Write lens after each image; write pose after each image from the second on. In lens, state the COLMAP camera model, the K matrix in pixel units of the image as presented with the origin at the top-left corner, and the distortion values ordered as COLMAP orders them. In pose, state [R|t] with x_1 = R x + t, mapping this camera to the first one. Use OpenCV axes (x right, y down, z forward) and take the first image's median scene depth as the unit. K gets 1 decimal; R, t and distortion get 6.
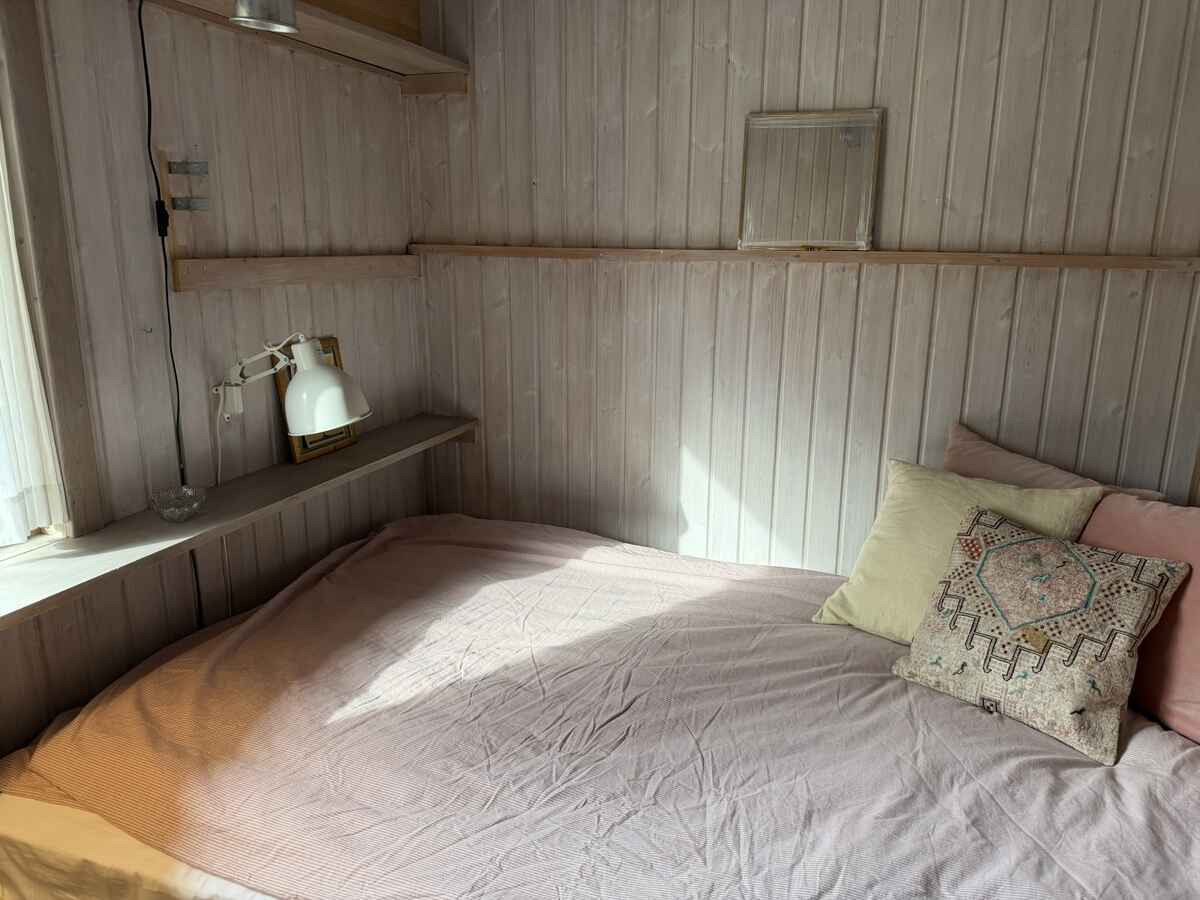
lens RADIAL K [[854.5, 0, 601.5], [0, 854.5, 456.2], [0, 0, 1]] dist [0.021491, -0.033497]
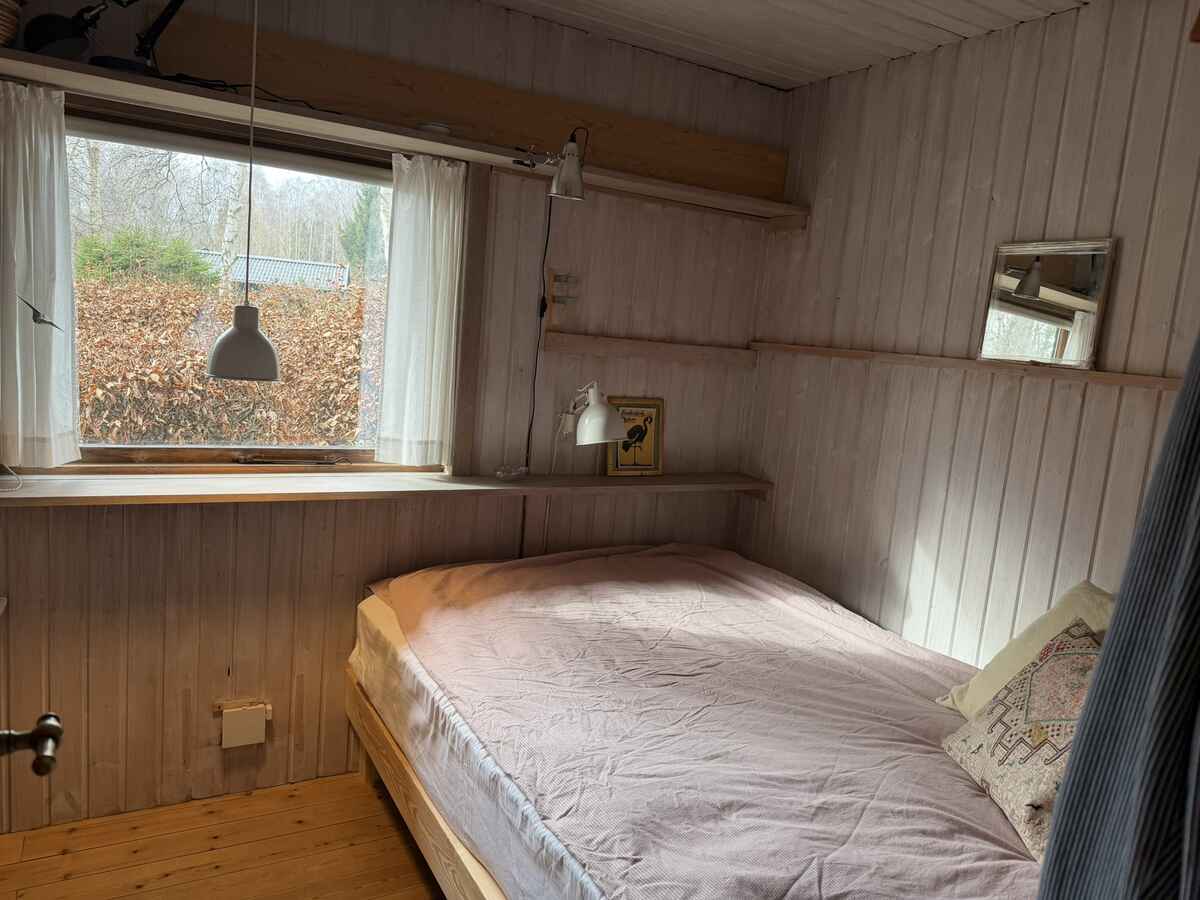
lens RADIAL K [[907.7, 0, 597.2], [0, 907.7, 491.7], [0, 0, 1]] dist [0.000418, -0.179377]
pose [[0.712534, 0.163814, -0.682246, 0.758174], [-0.246727, 0.968761, -0.025070, 0.083673], [0.656826, 0.186192, 0.730693, -0.151561]]
